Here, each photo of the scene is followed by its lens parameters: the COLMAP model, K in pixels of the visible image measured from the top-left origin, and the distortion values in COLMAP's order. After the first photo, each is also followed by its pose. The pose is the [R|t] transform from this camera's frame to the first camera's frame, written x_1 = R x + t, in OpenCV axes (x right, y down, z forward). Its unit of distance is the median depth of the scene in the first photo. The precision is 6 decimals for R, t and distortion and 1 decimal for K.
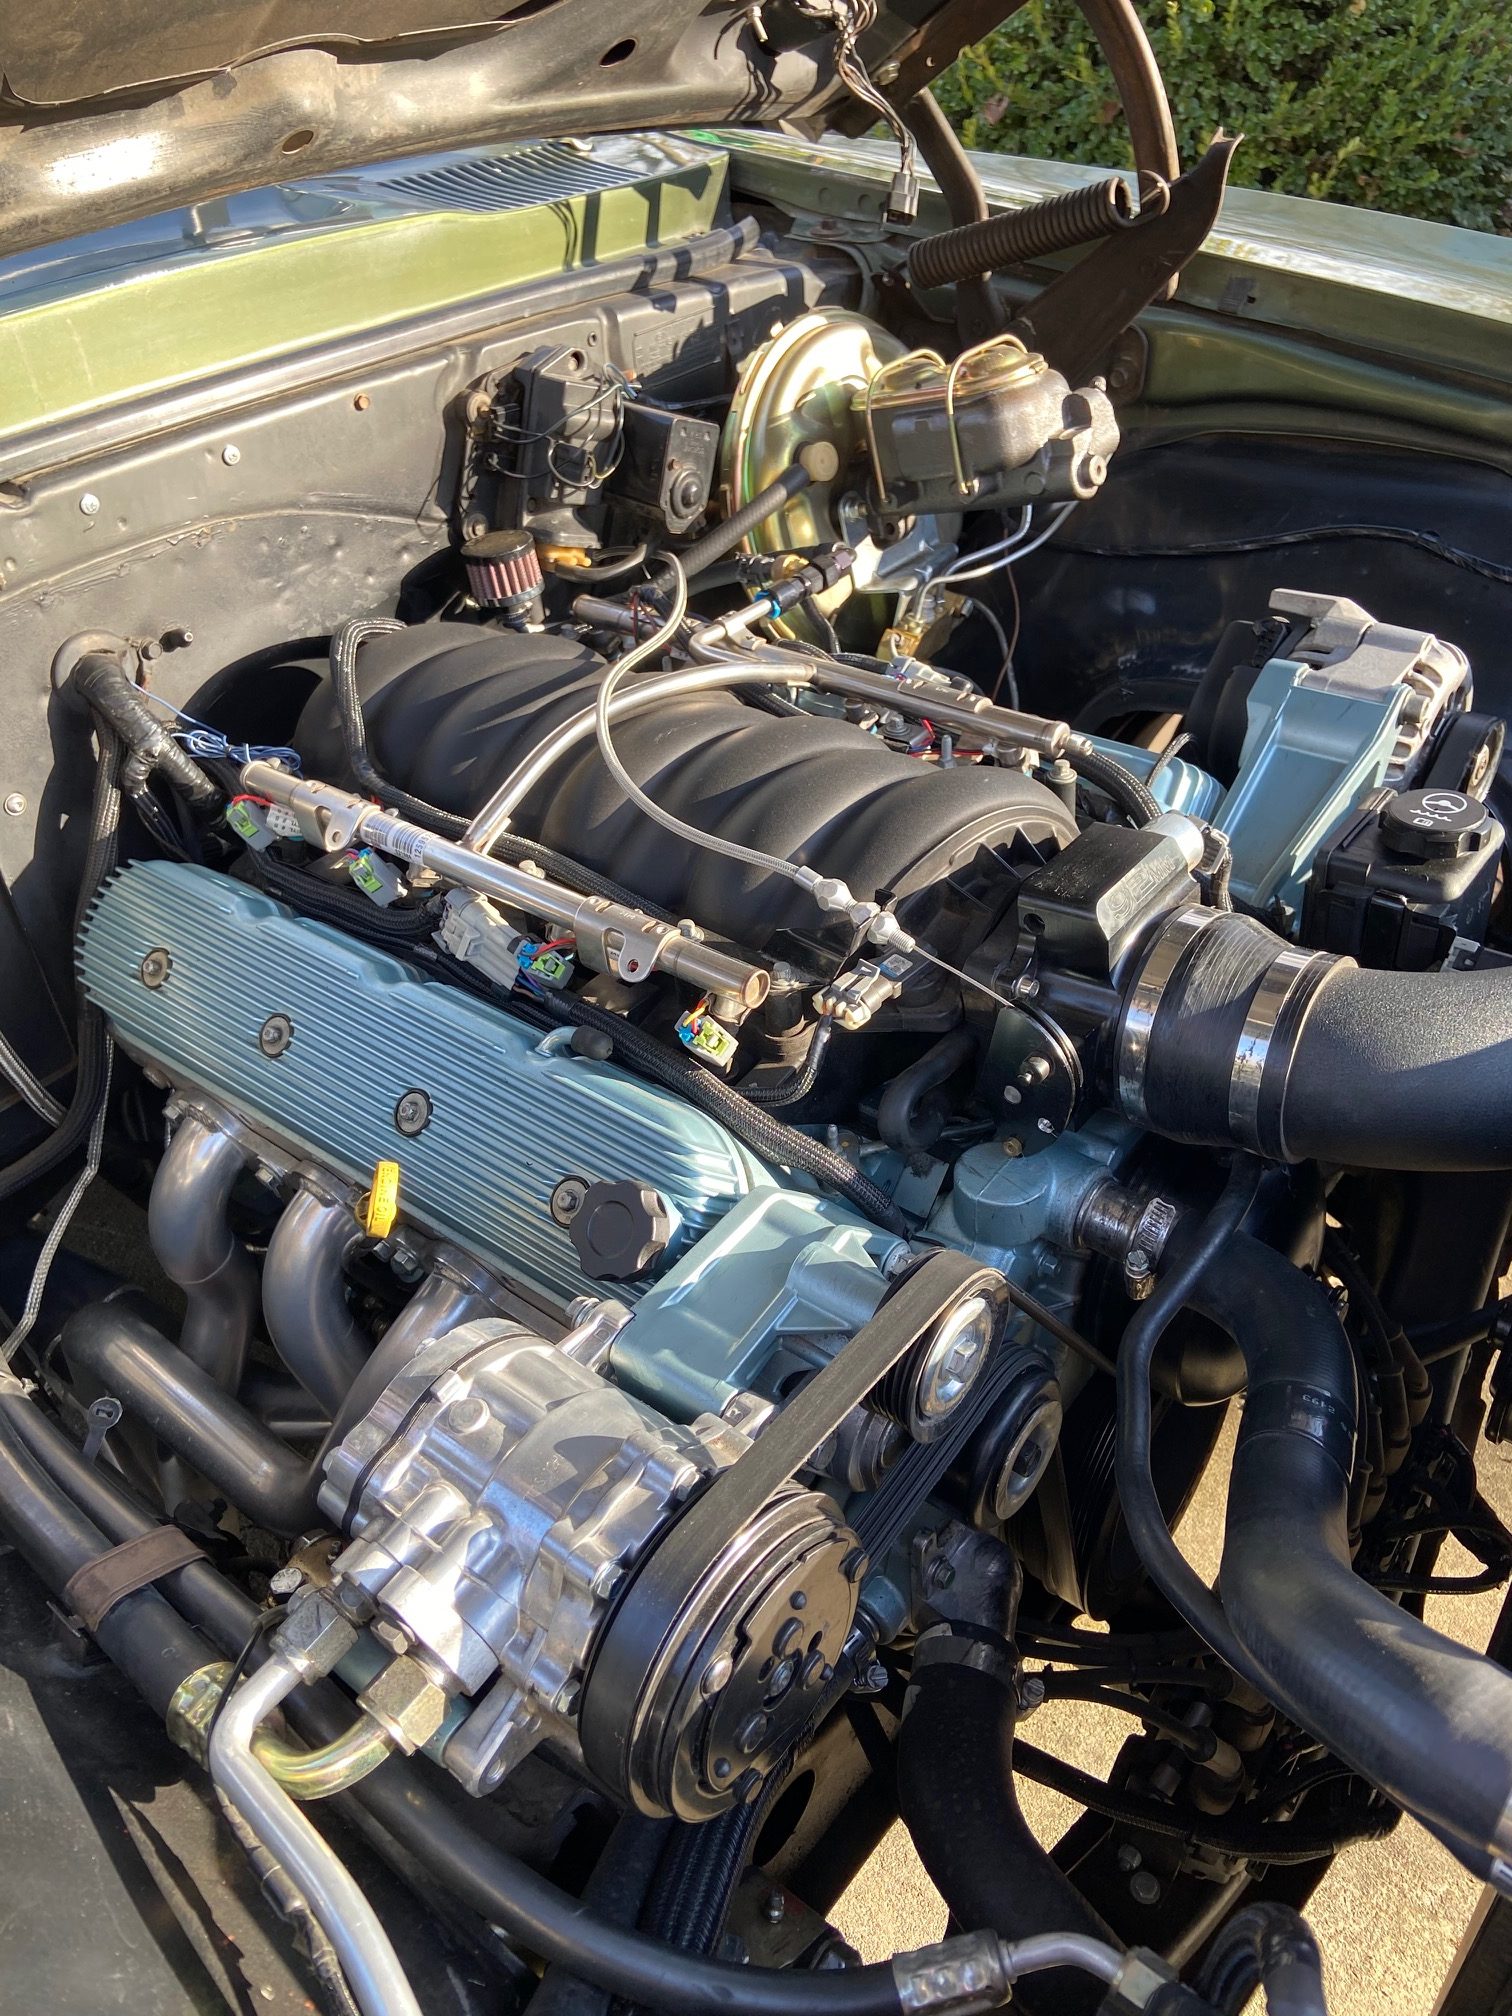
lens RADIAL K [[1521.6, 0, 763.0], [0, 1521.6, 997.6], [0, 0, 1]] dist [0.096191, -0.134313]
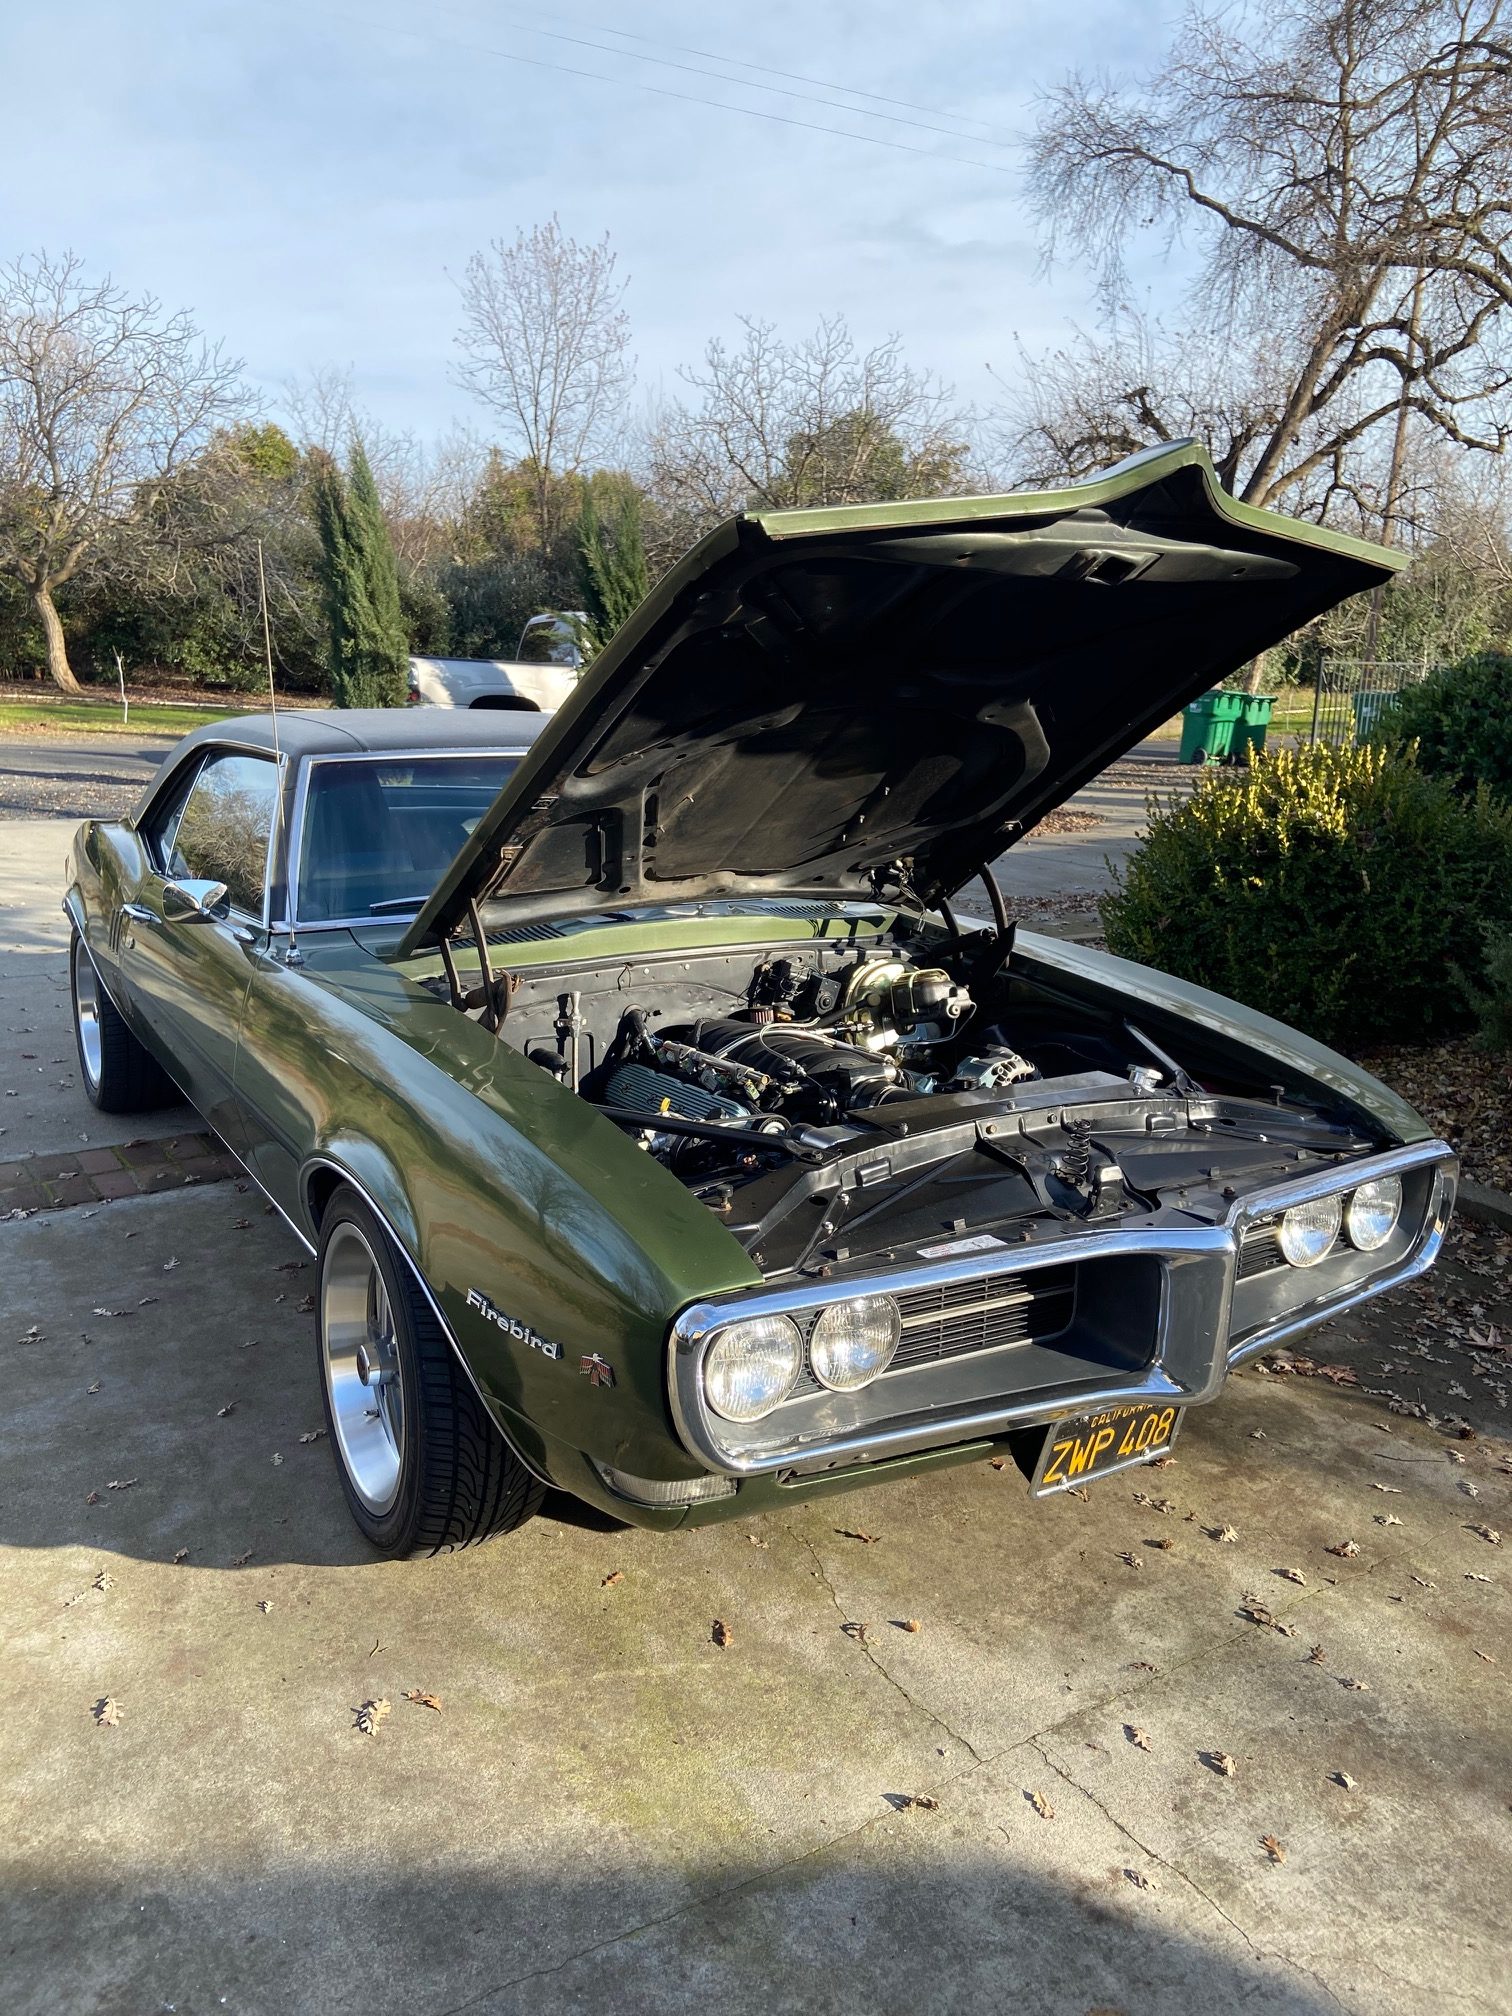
lens RADIAL K [[1521.6, 0, 763.0], [0, 1521.6, 997.6], [0, 0, 1]] dist [0.096191, -0.134313]
pose [[0.939140, 0.112390, -0.324629, 0.829902], [-0.244921, 0.881683, -0.403298, 0.929941], [0.240893, 0.458262, 0.855550, -1.648147]]
